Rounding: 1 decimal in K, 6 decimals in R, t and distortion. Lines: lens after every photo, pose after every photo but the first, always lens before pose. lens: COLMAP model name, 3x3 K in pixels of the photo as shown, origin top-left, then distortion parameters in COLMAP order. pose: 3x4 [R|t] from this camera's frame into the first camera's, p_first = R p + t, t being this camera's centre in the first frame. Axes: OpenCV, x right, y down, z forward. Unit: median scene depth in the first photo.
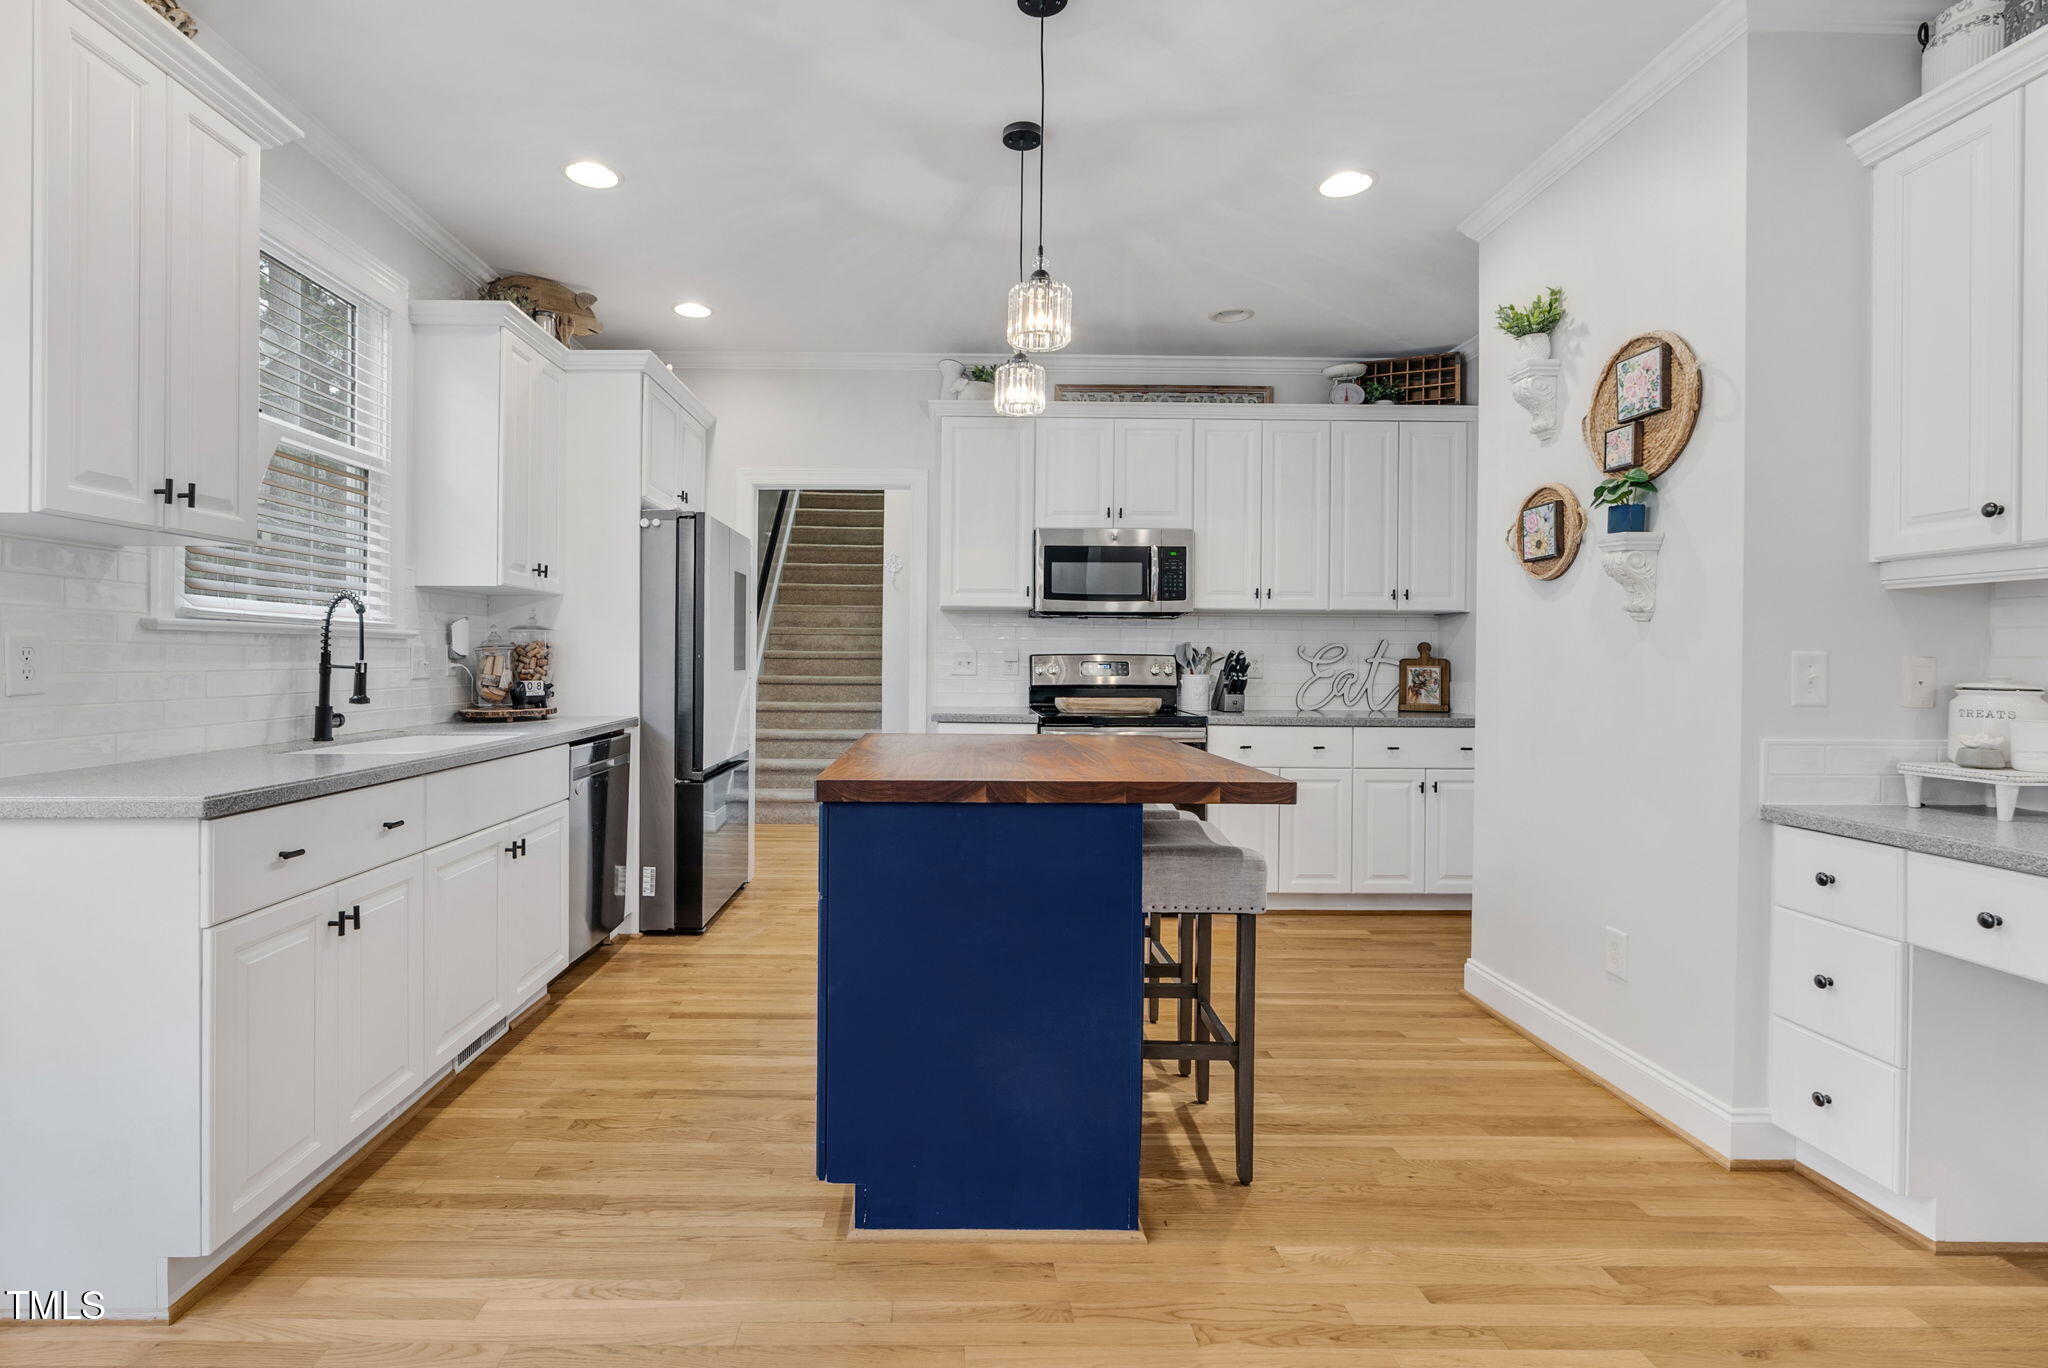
lens RADIAL K [[913.6, 0, 1024.0], [0, 913.6, 684.0], [0, 0, 1]] dist [-0.005932, -0.000108]
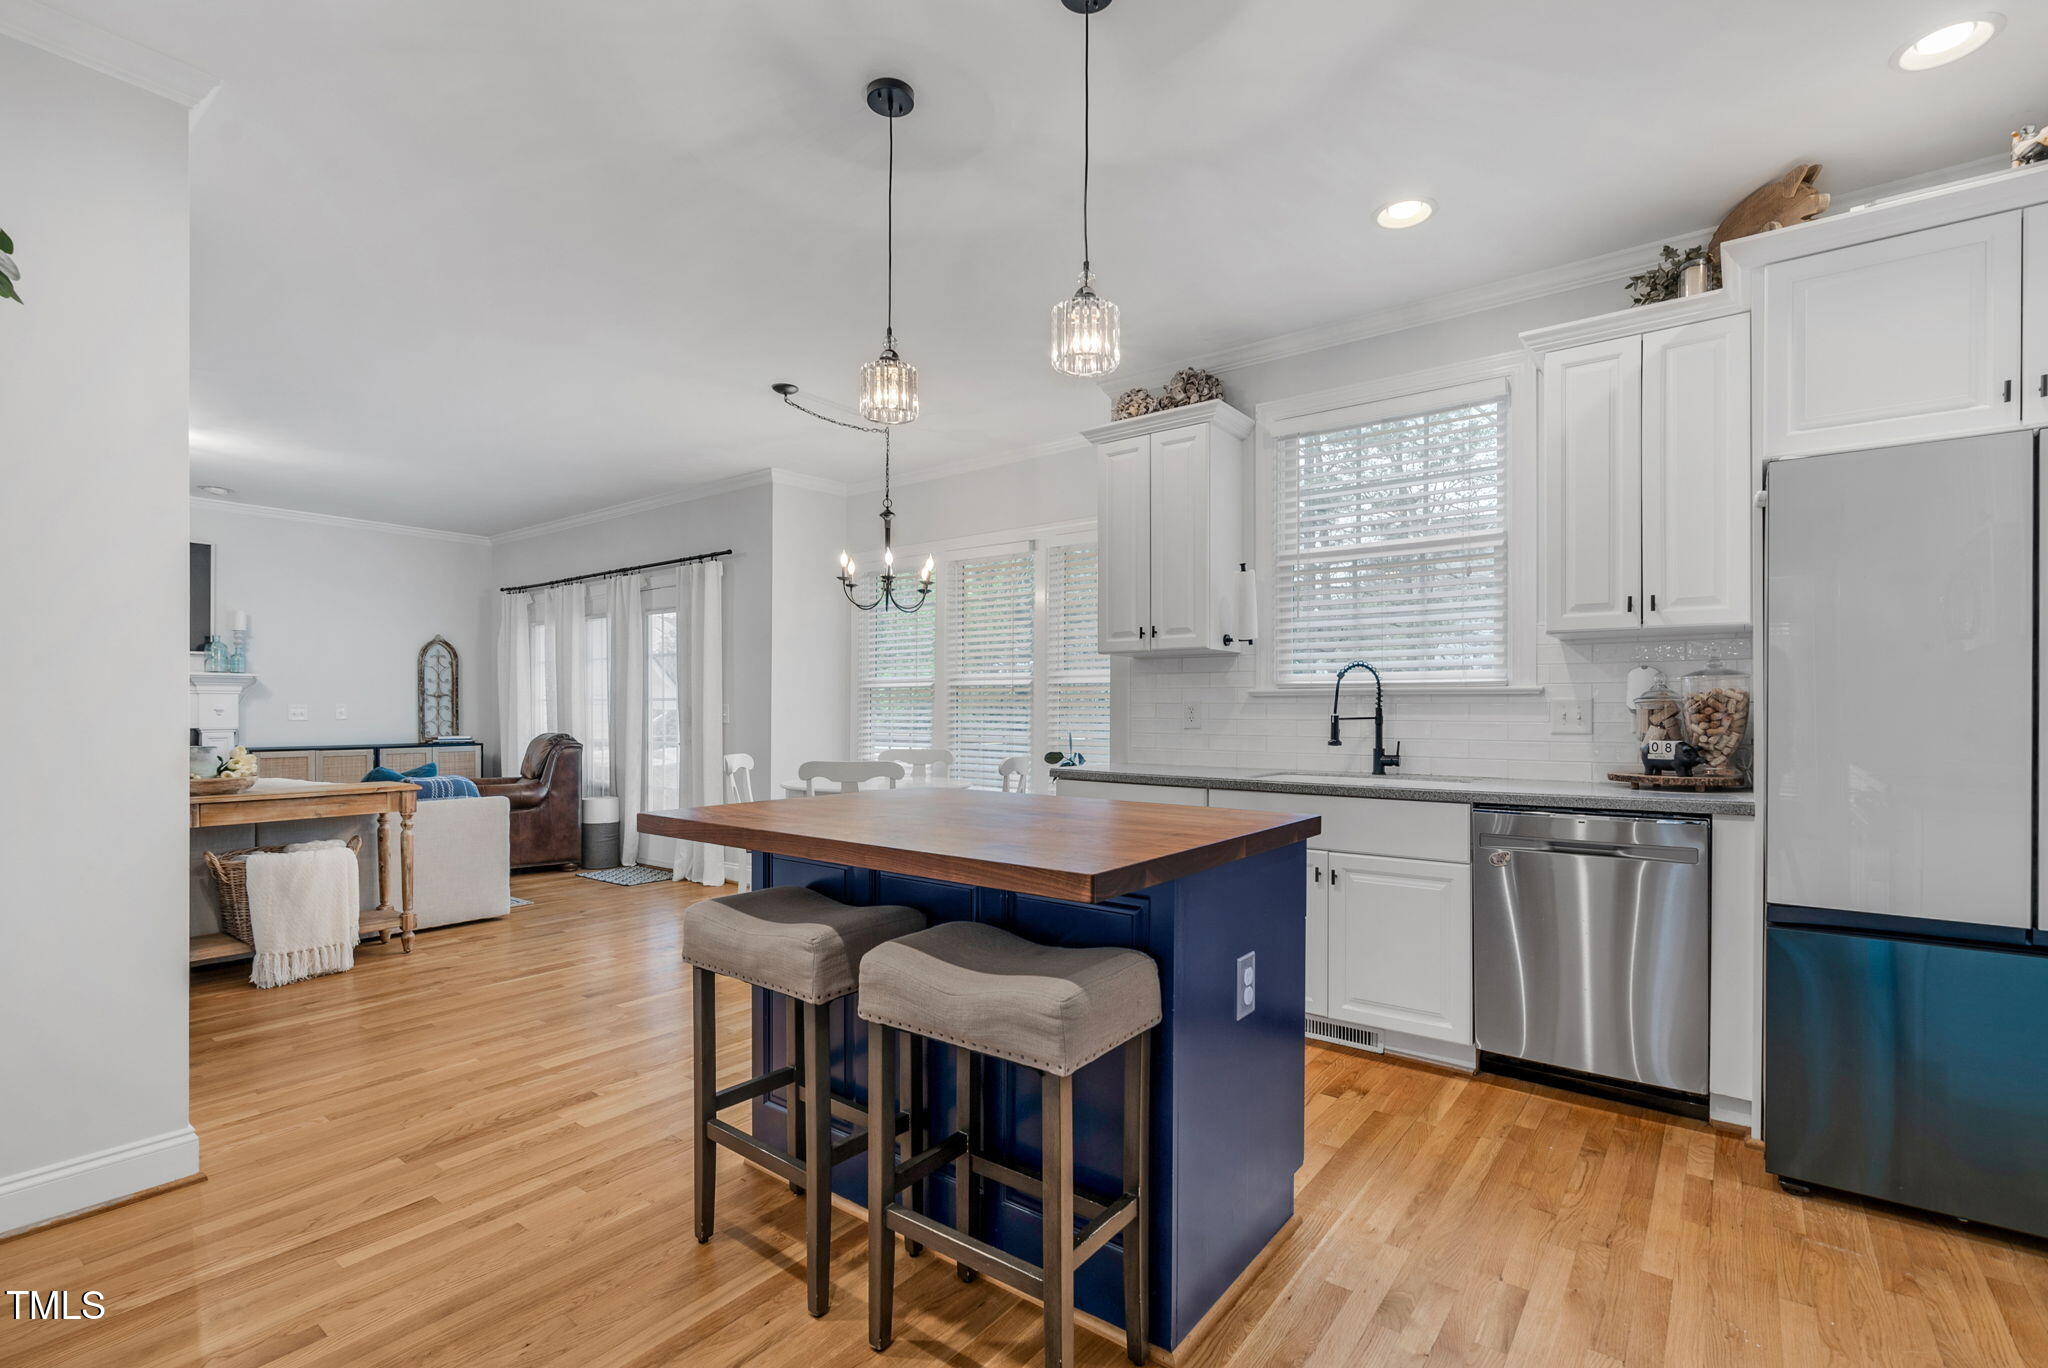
lens RADIAL K [[913.6, 0, 1024.0], [0, 913.6, 684.0], [0, 0, 1]] dist [-0.005932, -0.000108]
pose [[-0.619707, -0.007183, -0.784800, 0.653237], [-0.003391, 0.999973, -0.006474, -0.060536], [0.784826, -0.001351, -0.619715, 1.509018]]
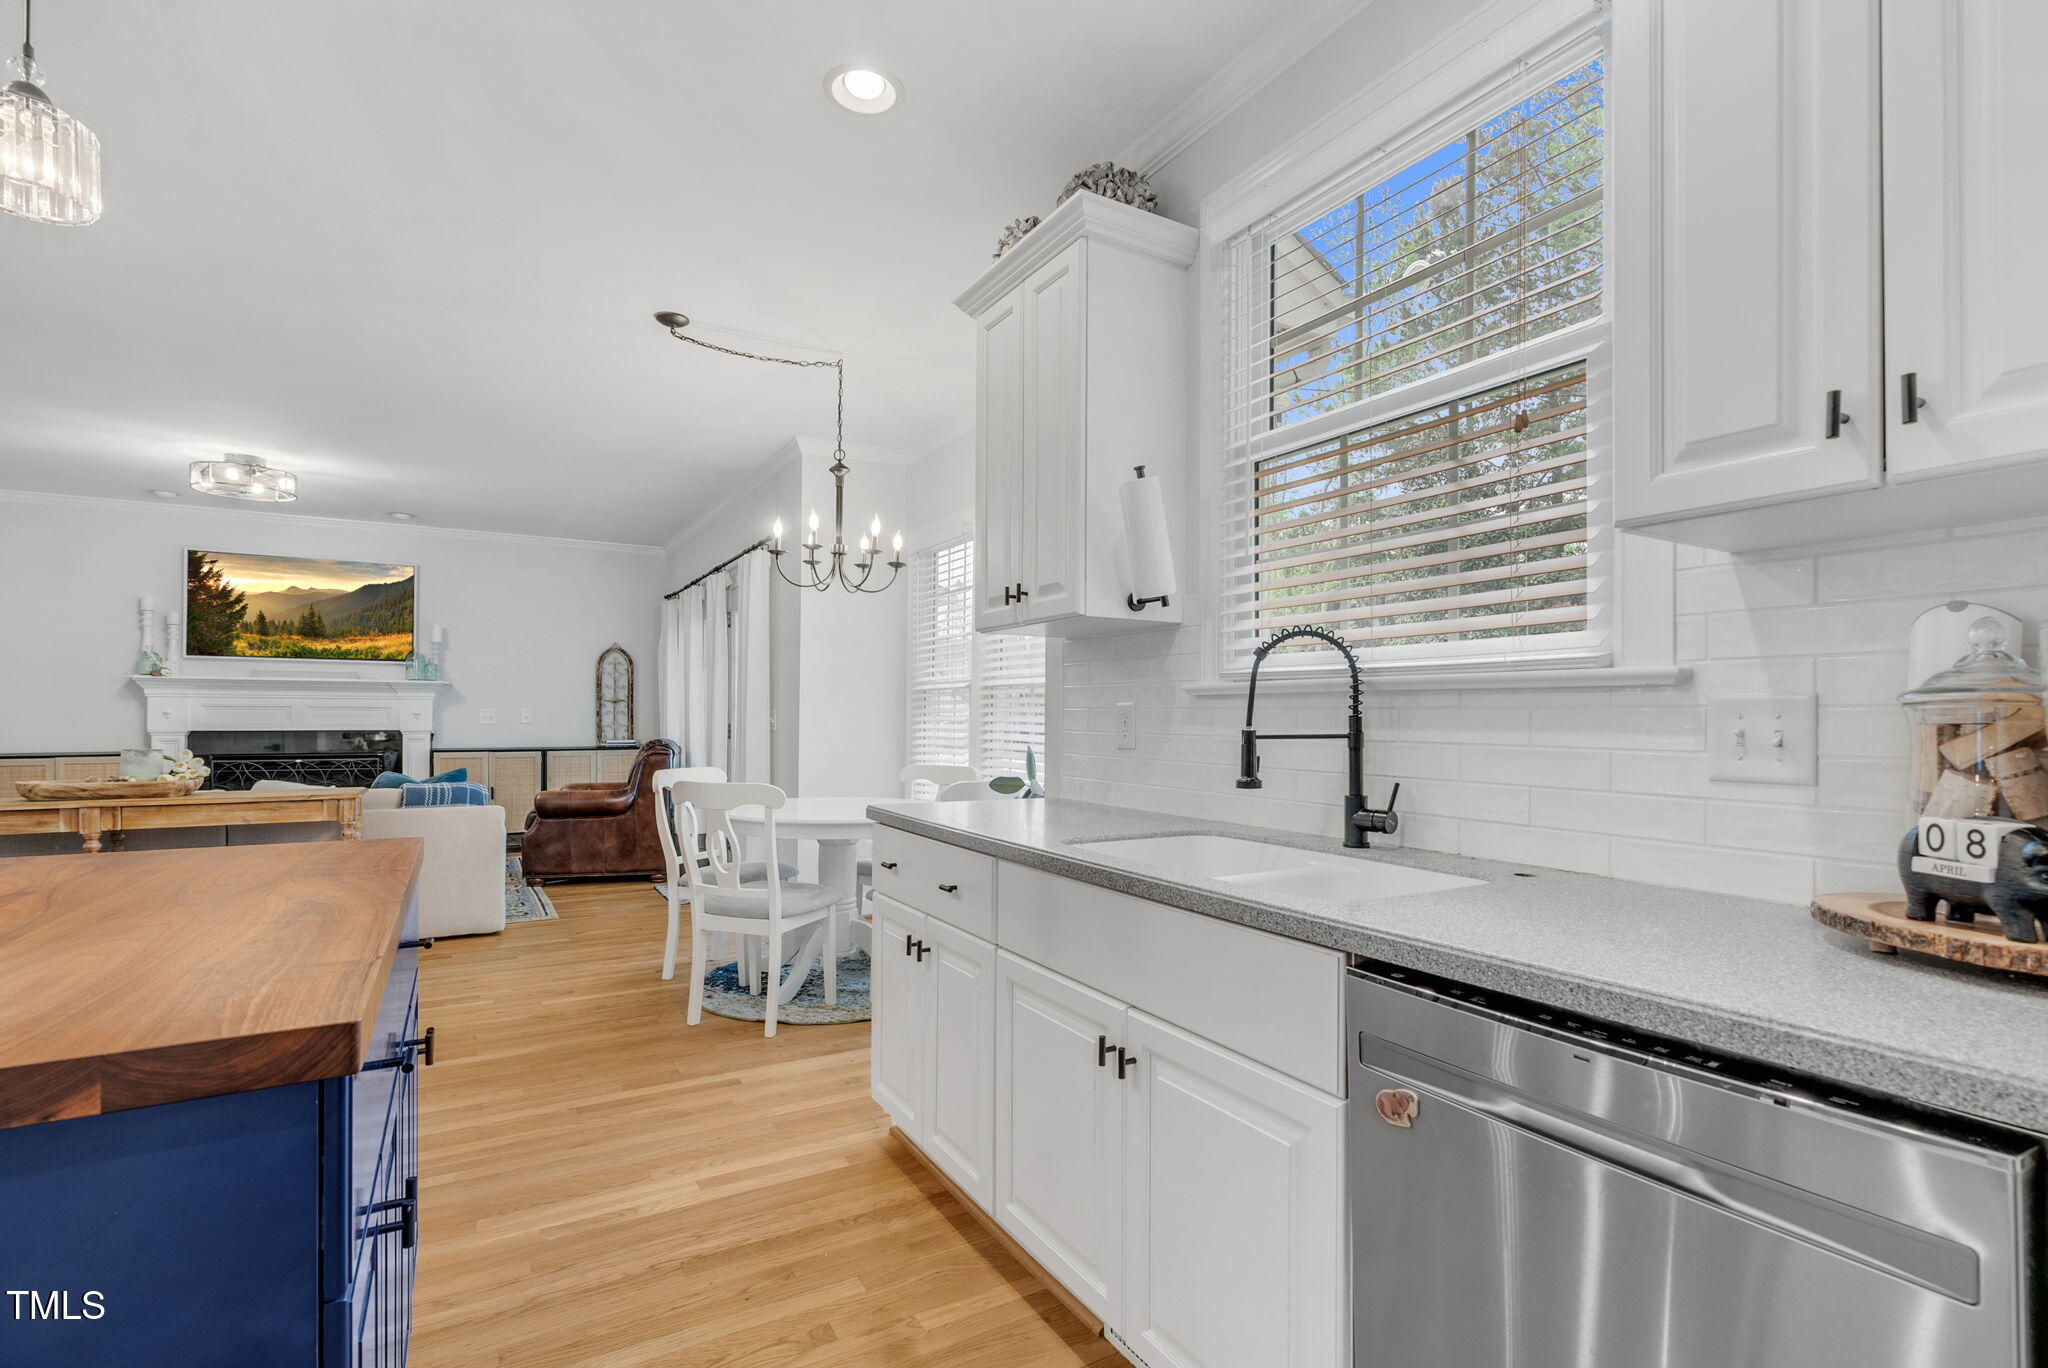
lens RADIAL K [[933.4, 0, 979.6], [0, 933.4, 689.8], [0, 0, 1]] dist [0.000265, 0.000134]
pose [[-0.871036, -0.003659, -0.491206, -0.163226], [-0.000282, 0.999976, -0.006948, -0.050432], [0.491219, -0.005914, -0.871016, 1.562363]]
